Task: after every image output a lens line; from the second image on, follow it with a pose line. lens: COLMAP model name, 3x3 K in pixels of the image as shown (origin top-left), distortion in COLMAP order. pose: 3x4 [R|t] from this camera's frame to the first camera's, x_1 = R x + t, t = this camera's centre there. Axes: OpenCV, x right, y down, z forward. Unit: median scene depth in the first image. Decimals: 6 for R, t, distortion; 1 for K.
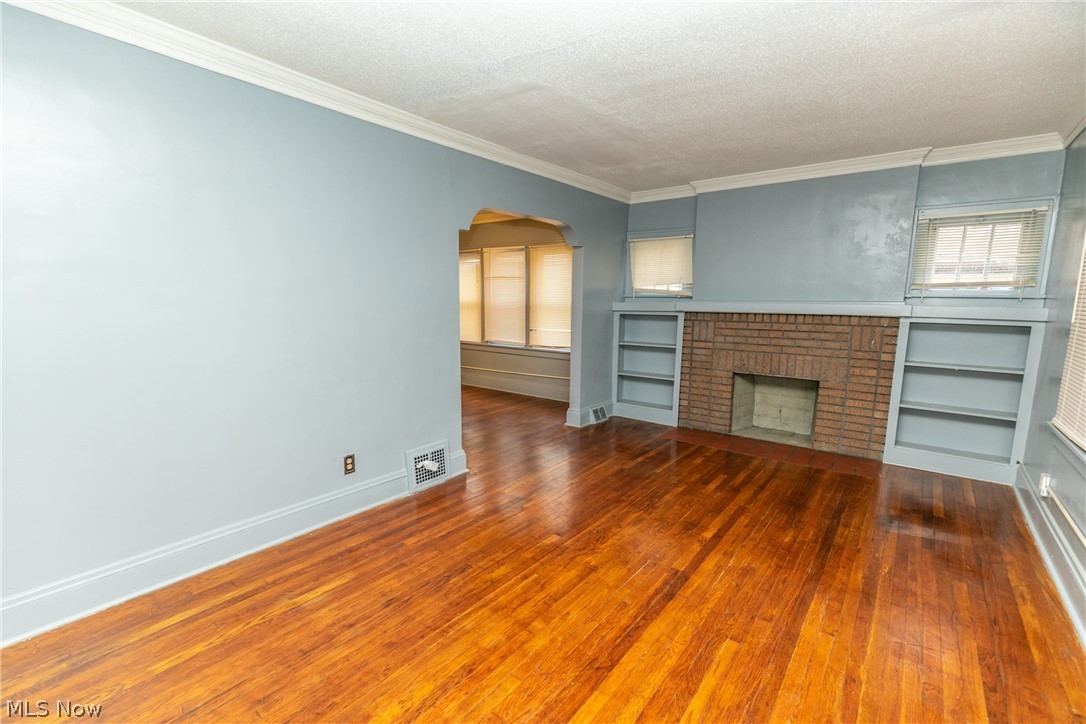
lens RADIAL K [[487.9, 0, 541.5], [0, 487.9, 376.9], [0, 0, 1]] dist [0.005962, -0.003109]
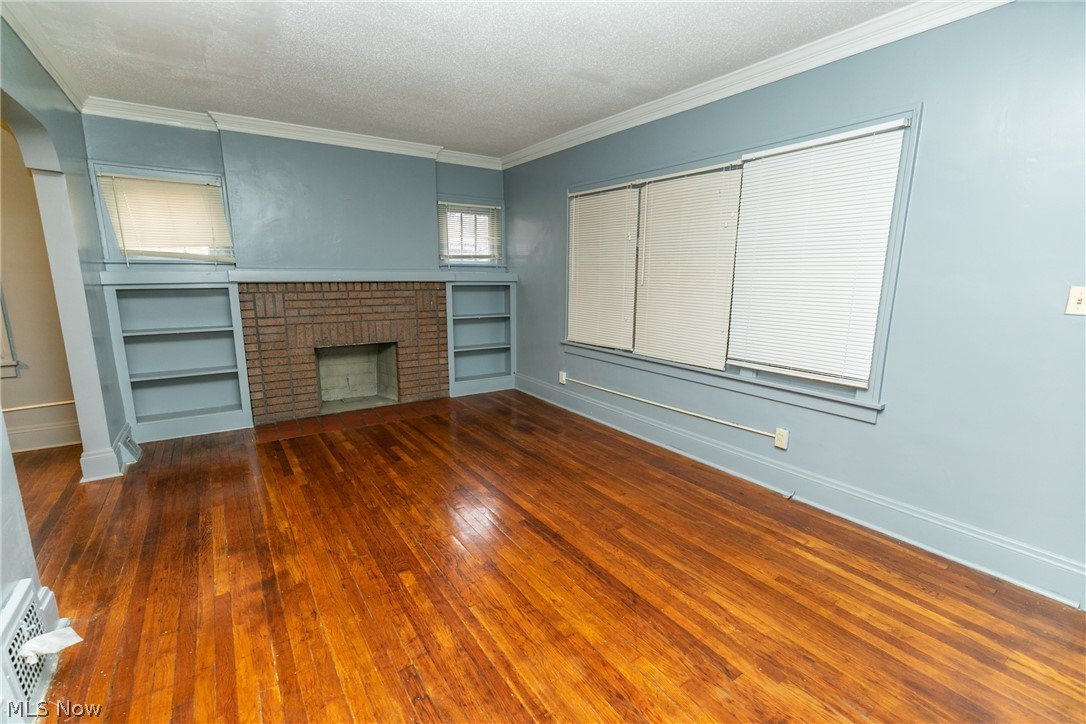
lens RADIAL K [[487.9, 0, 548.5], [0, 487.9, 370.1], [0, 0, 1]] dist [0.005962, -0.003109]
pose [[0.300136, -0.193569, 0.934050, -0.450908], [0.150246, 0.976565, 0.154101, -0.058802], [-0.941990, 0.094086, 0.322185, 0.402747]]
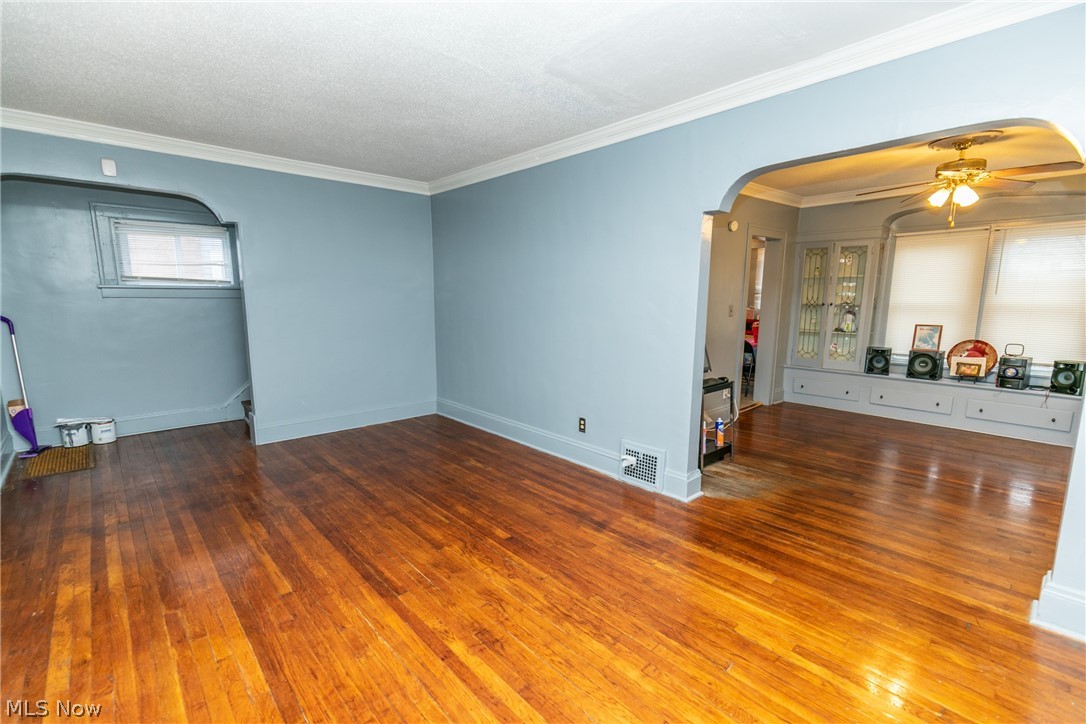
lens RADIAL K [[487.9, 0, 537.0], [0, 487.9, 367.3], [0, 0, 1]] dist [0.005962, -0.003109]
pose [[-0.182575, 0.137397, -0.973544, 0.736697], [-0.164639, 0.971933, 0.168045, -0.140448], [0.969309, 0.190965, -0.154830, 0.915773]]
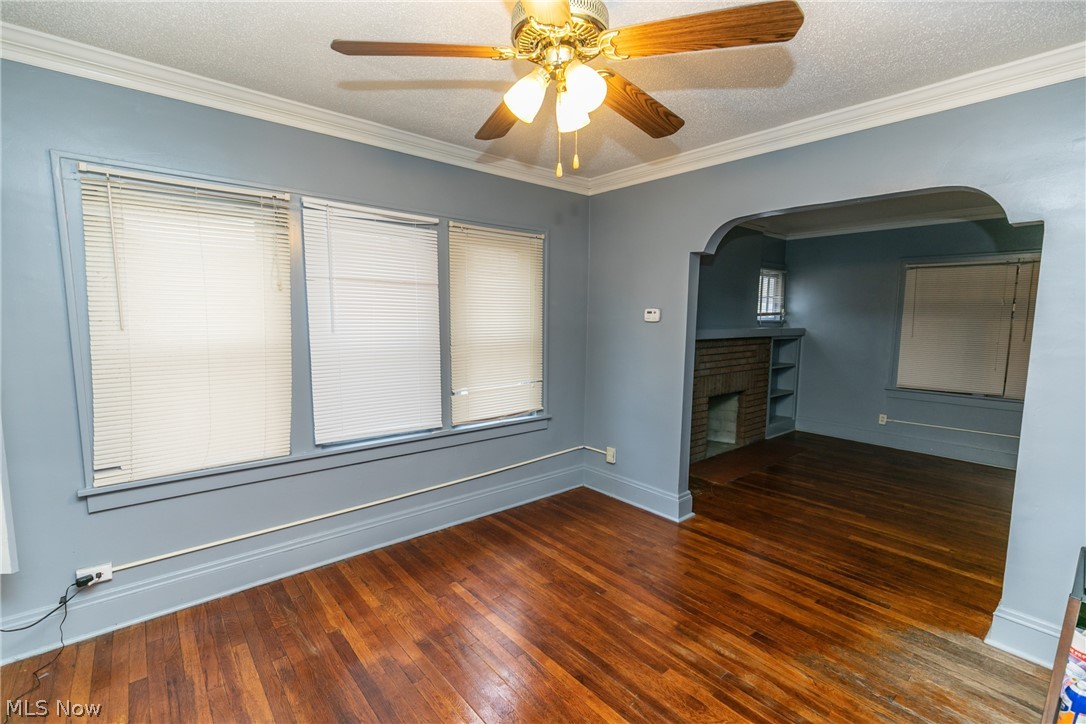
lens RADIAL K [[487.9, 0, 540.5], [0, 487.9, 362.5], [0, 0, 1]] dist [0.005962, -0.003109]
pose [[0.206847, -0.098074, 0.973445, -0.891639], [0.151892, 0.986119, 0.067075, -0.270916], [-0.966511, 0.133984, 0.218873, 1.488225]]
